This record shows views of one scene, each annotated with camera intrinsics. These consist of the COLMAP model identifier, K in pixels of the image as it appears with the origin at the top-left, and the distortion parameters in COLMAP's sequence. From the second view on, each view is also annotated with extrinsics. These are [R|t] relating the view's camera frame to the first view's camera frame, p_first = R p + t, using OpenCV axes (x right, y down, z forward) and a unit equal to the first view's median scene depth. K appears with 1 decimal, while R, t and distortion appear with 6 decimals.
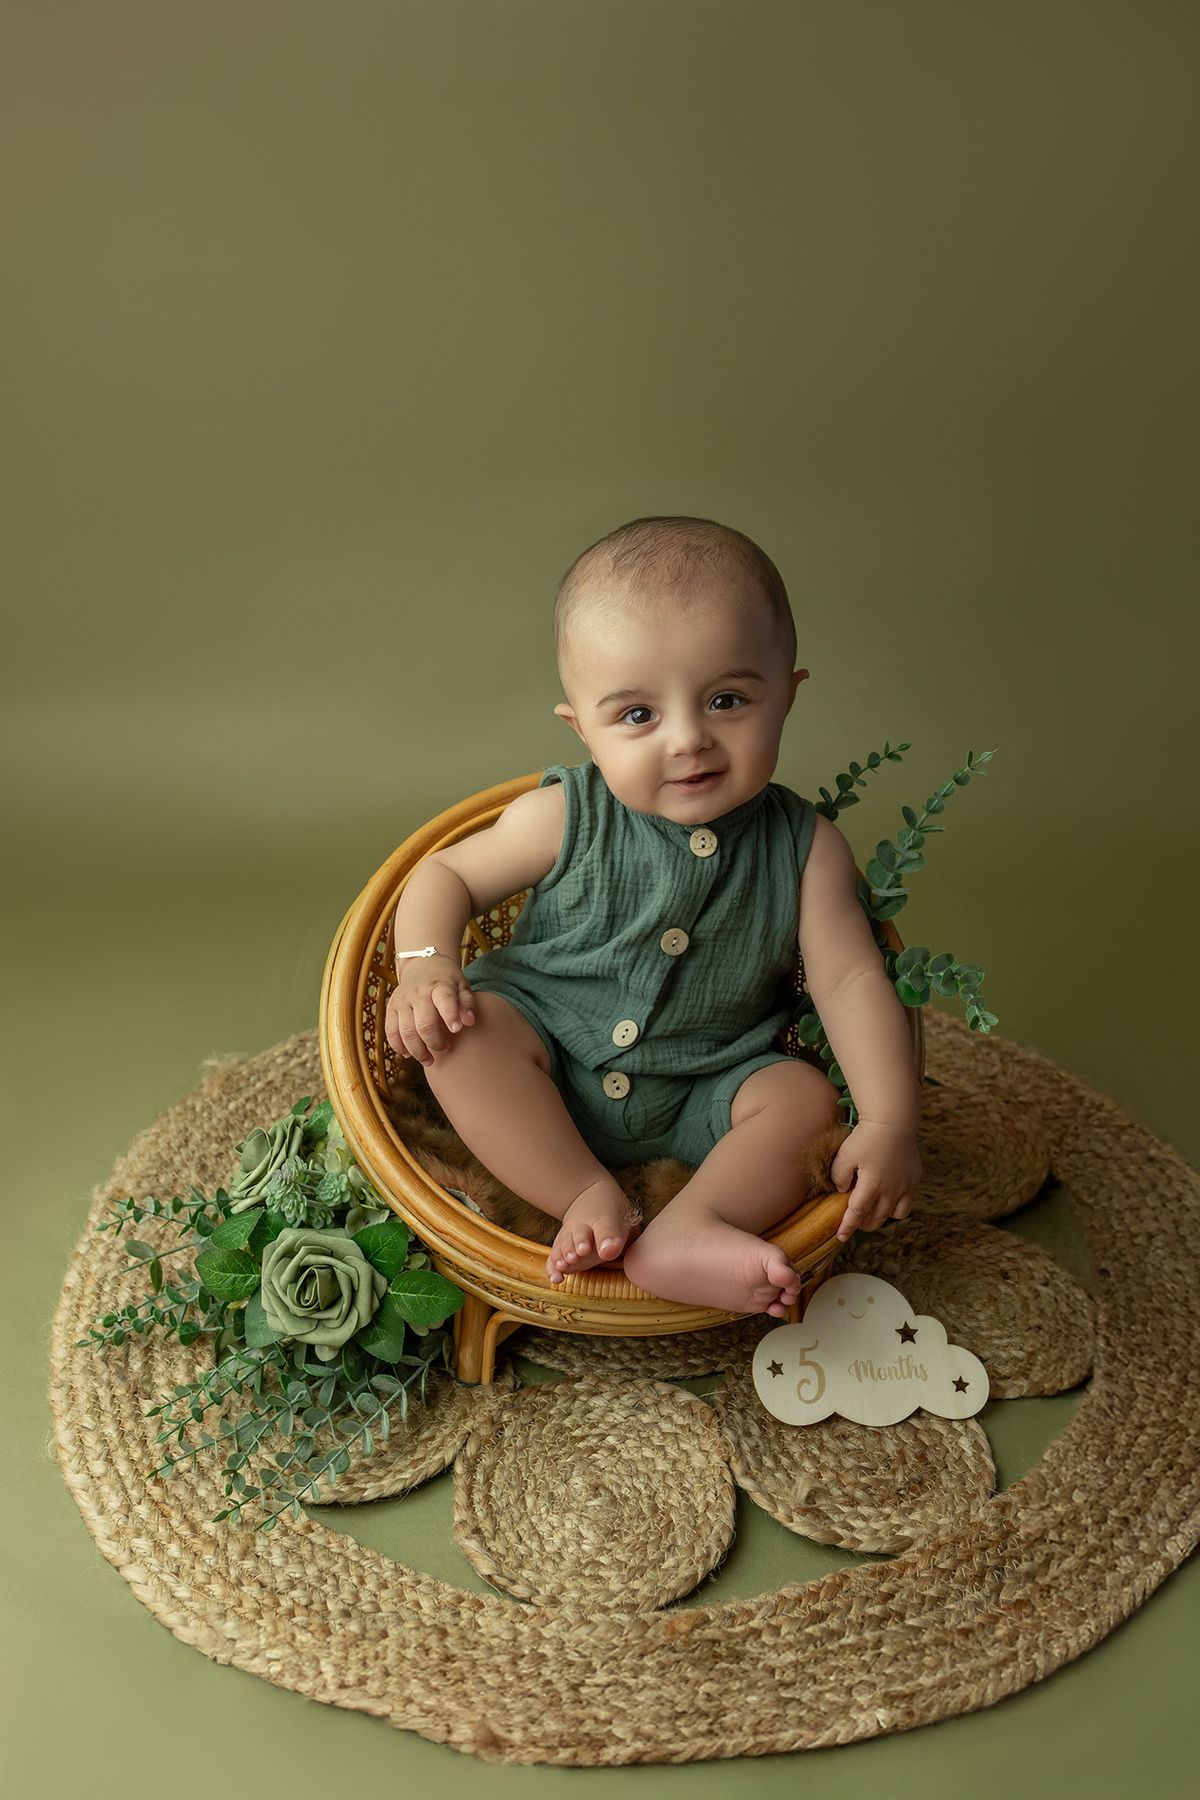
lens RADIAL K [[1649.8, 0, 525.1], [0, 1649.8, 914.0], [0, 0, 1]] dist [0.004360, -0.009637]
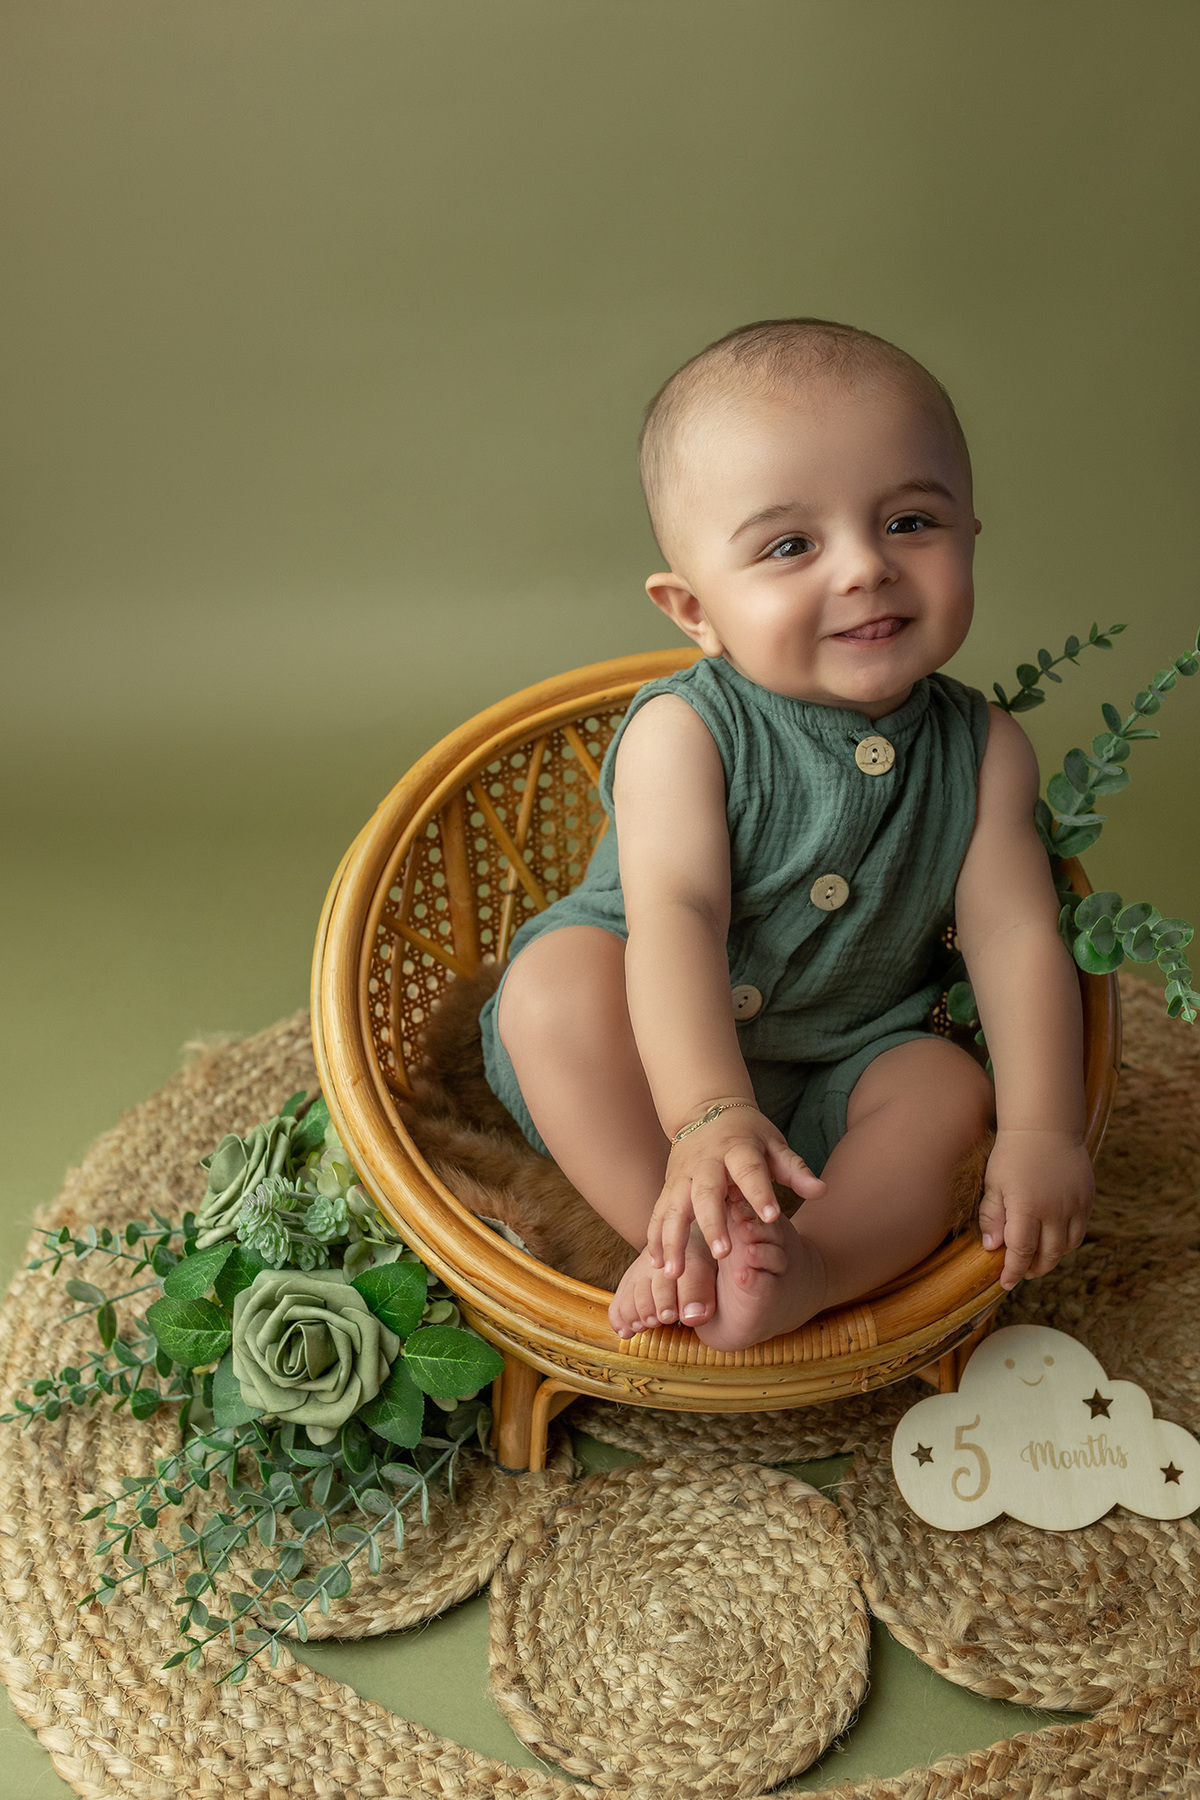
lens RADIAL K [[1848.5, 0, 609.2], [0, 1848.5, 969.1], [0, 0, 1]] dist [0.002081, 0.000000]
pose [[0.999960, -0.007746, -0.004507, 0.015944], [0.007980, 0.998490, 0.054344, 0.010978], [0.004079, -0.054378, 0.998512, 0.177739]]
